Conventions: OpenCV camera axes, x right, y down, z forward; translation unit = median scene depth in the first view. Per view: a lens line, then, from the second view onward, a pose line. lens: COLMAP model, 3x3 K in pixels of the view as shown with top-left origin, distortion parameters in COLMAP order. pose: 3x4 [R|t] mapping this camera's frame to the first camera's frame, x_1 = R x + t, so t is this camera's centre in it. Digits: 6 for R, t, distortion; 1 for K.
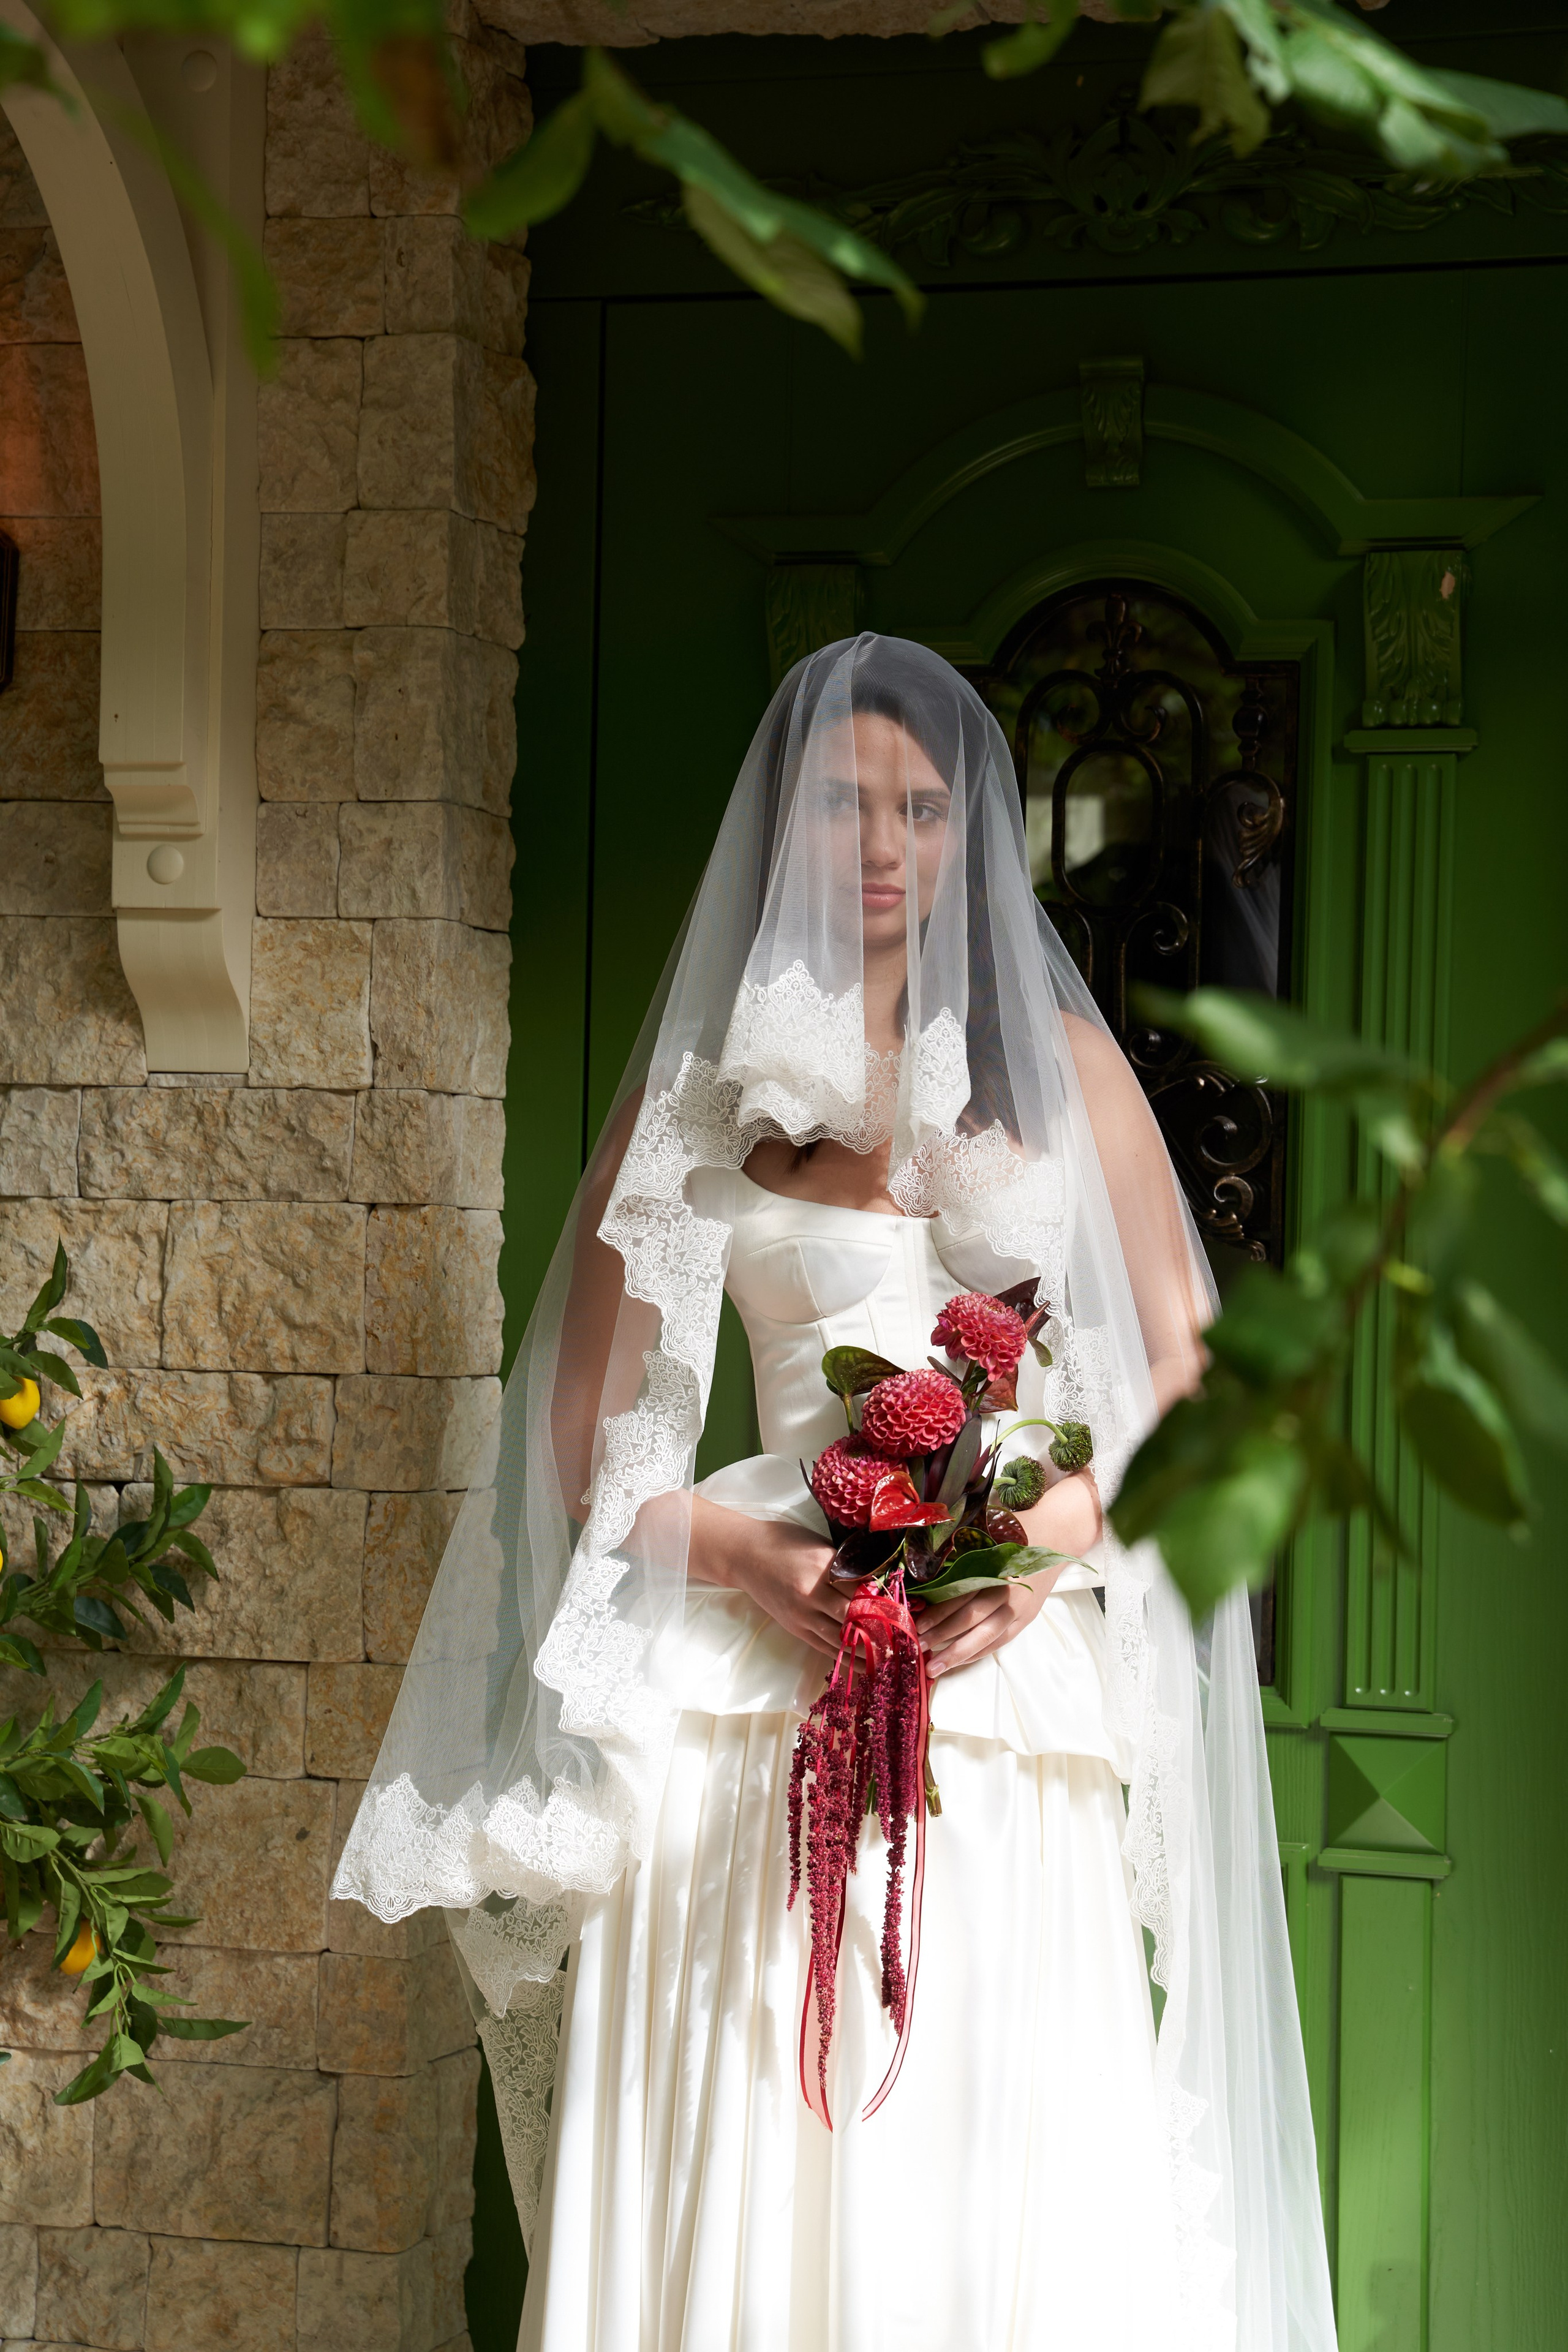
lens RADIAL K [[4695.2, 0, 784.0], [0, 4695.2, 1176.0], [0, 0, 1]] dist [0.240484, 0.250533]
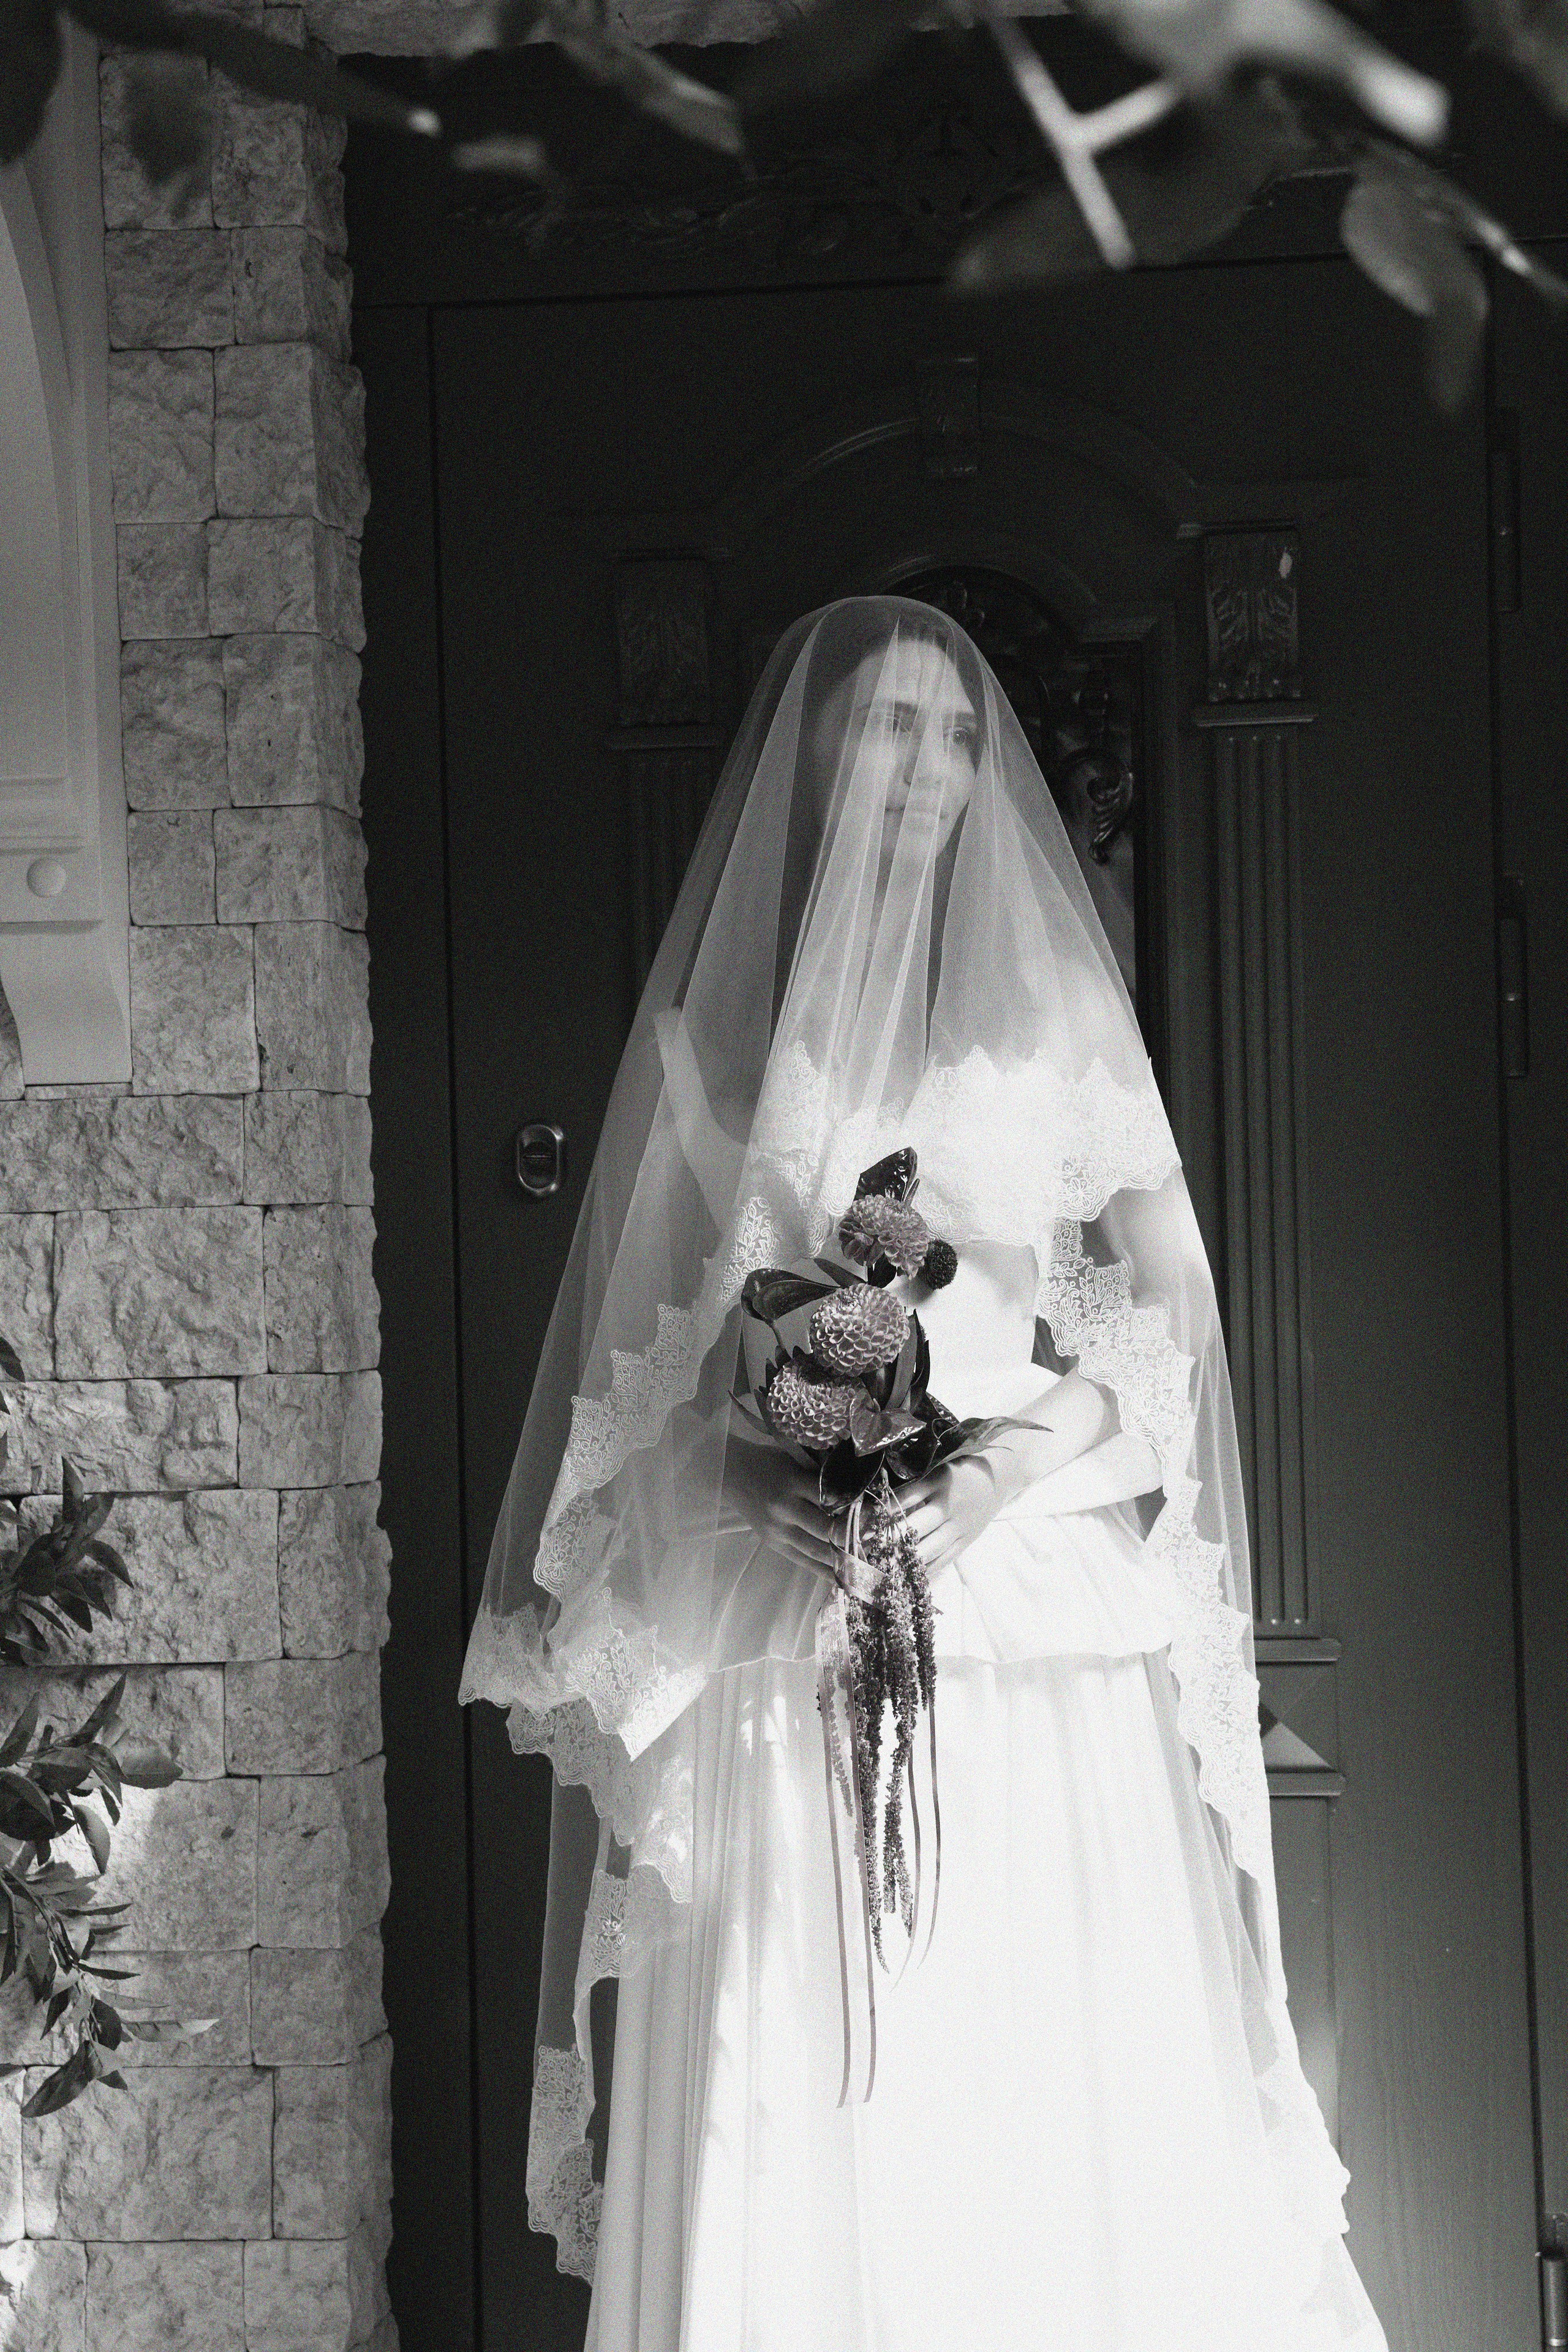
lens RADIAL K [[4695.2, 0, 784.0], [0, 4695.2, 1176.0], [0, 0, 1]] dist [0.240484, 0.250533]
pose [[0.987046, -0.048052, 0.153071, -0.132256], [0.047976, 0.998840, 0.004190, 0.000651], [-0.153095, 0.003208, 0.988206, -0.016466]]
